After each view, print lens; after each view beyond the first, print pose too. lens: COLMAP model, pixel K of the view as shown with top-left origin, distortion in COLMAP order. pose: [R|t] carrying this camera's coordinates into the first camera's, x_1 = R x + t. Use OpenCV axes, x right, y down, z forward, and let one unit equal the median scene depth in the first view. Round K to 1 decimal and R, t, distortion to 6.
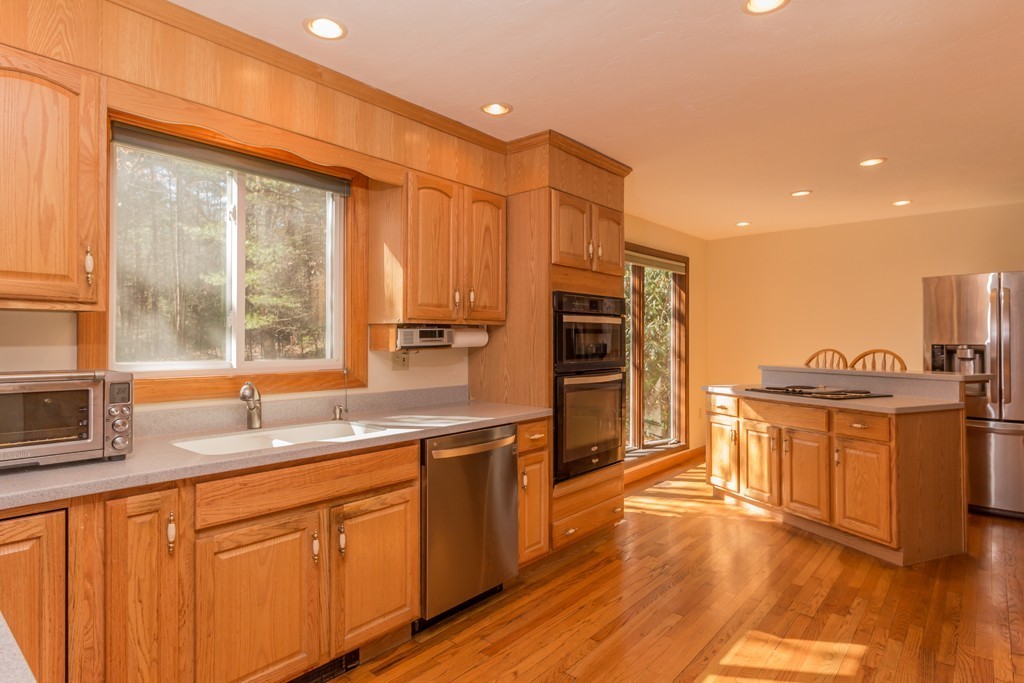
lens RADIAL K [[557.6, 0, 510.8], [0, 557.6, 339.3], [0, 0, 1]] dist [0.003475, 0.001670]
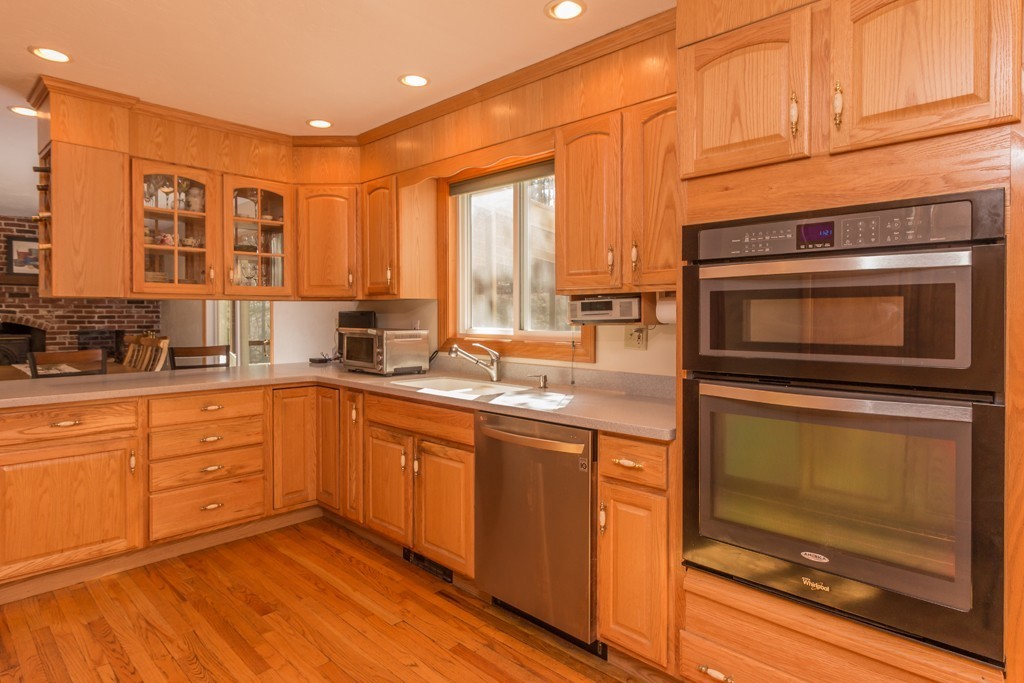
lens RADIAL K [[557.6, 0, 499.4], [0, 557.6, 320.2], [0, 0, 1]] dist [0.003475, 0.001670]
pose [[-0.056049, 0.010022, -0.998378, 0.716149], [0.000949, 0.999950, 0.009984, 0.003208], [0.998428, -0.000388, -0.056056, 0.913965]]
